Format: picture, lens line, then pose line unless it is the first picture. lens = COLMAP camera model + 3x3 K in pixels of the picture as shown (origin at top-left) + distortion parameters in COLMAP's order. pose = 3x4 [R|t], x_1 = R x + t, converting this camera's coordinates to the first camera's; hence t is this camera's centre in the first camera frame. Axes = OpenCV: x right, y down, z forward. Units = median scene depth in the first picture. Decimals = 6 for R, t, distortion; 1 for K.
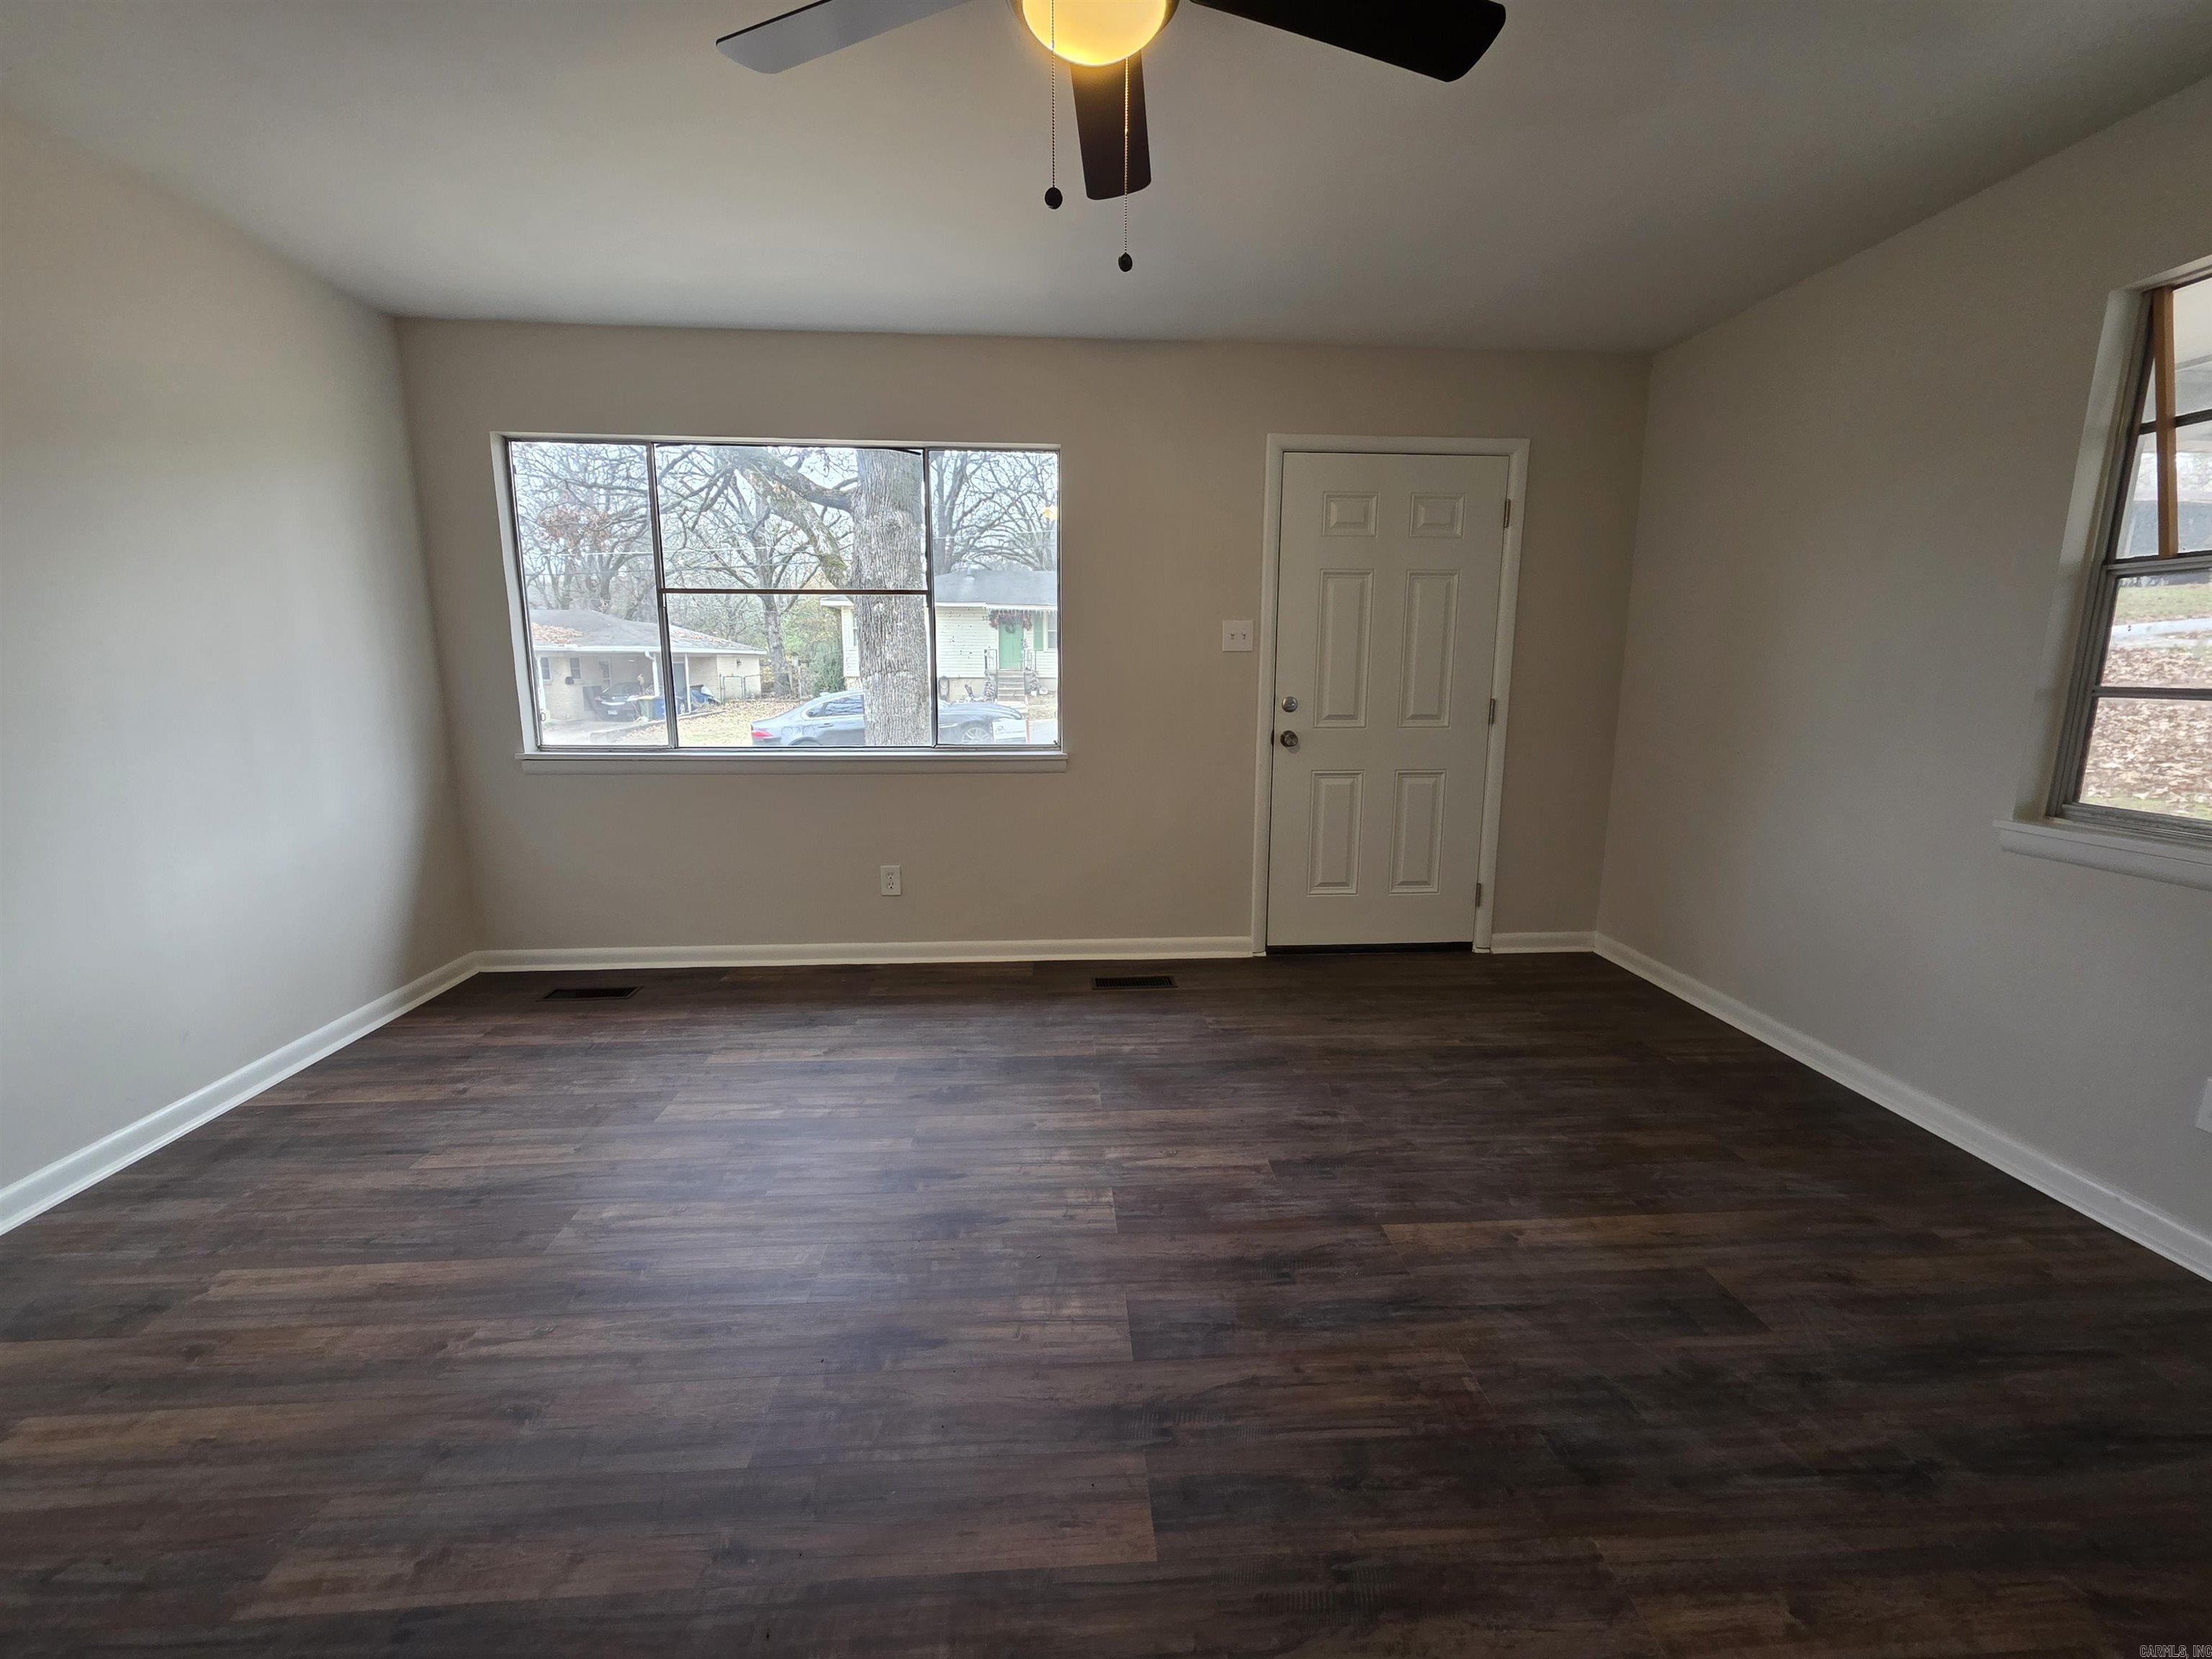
lens RADIAL K [[886.9, 0, 1112.1], [0, 886.9, 810.3], [0, 0, 1]] dist [-0.000310, -0.000162]
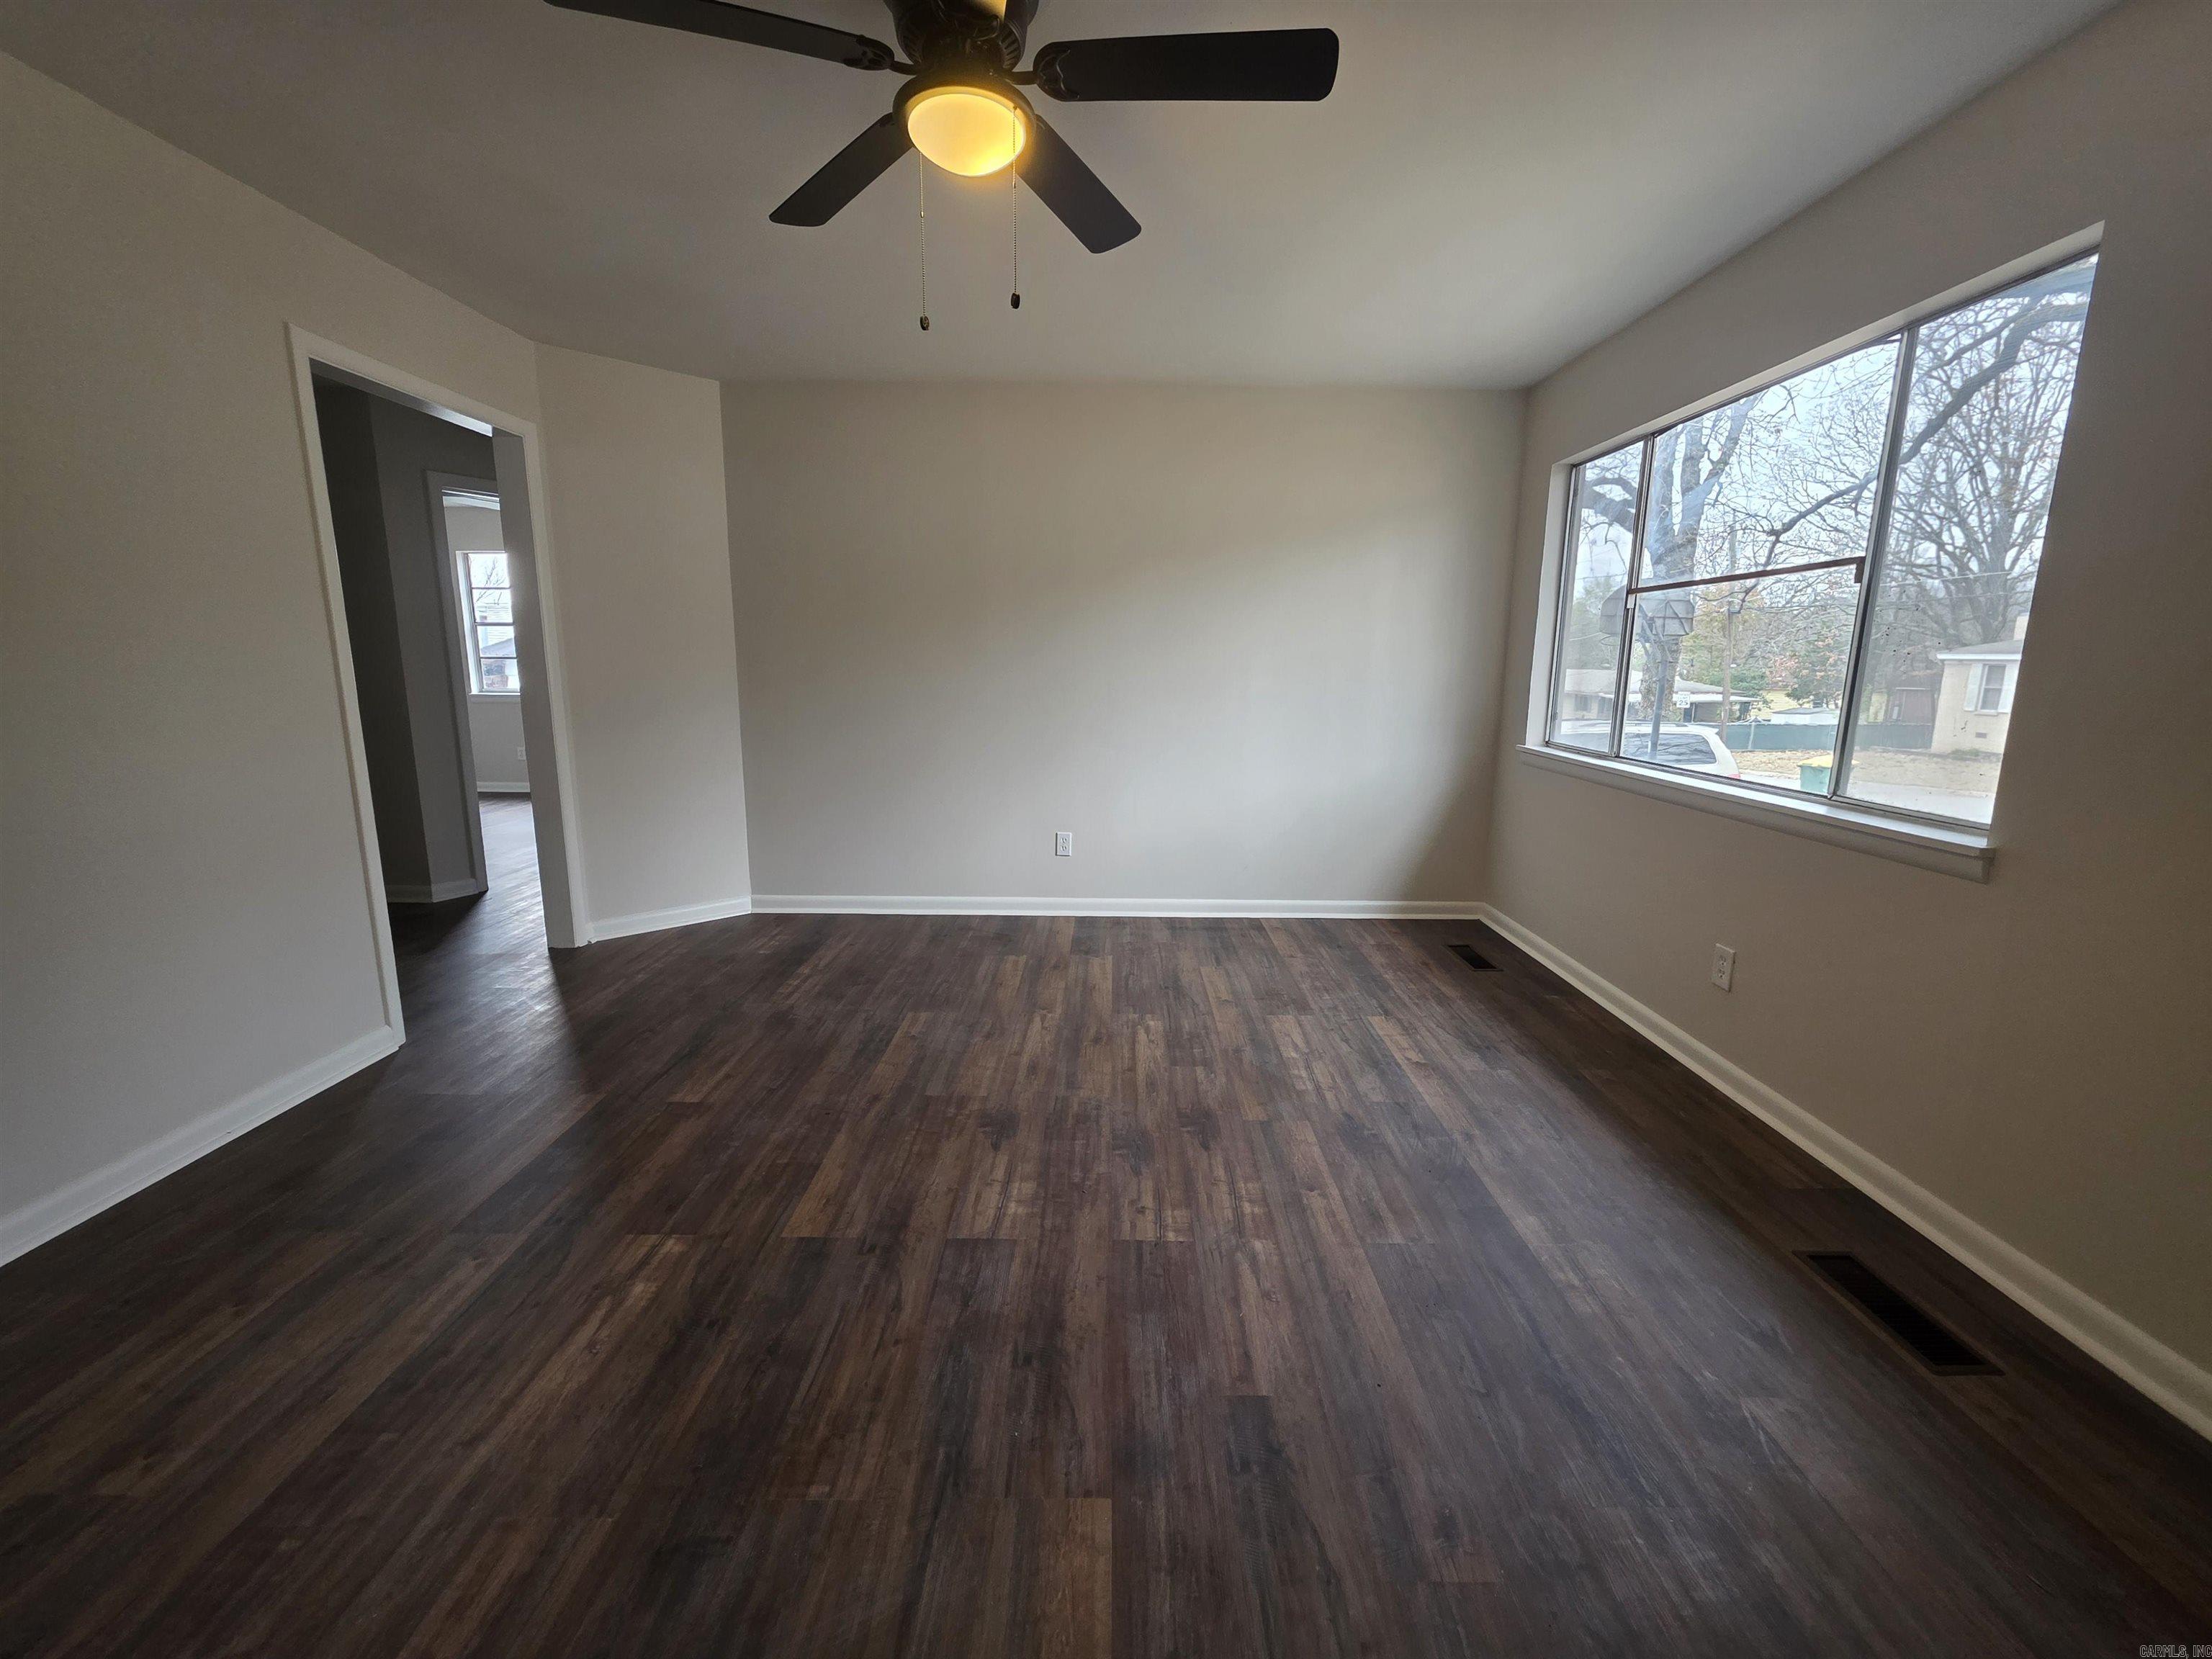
lens RADIAL K [[886.9, 0, 1112.1], [0, 886.9, 810.3], [0, 0, 1]] dist [-0.000310, -0.000162]
pose [[-0.074994, 0.164719, -0.983485, 0.928055], [-0.177171, 0.968370, 0.175698, -0.162860], [0.981319, 0.187422, -0.043438, 0.987034]]
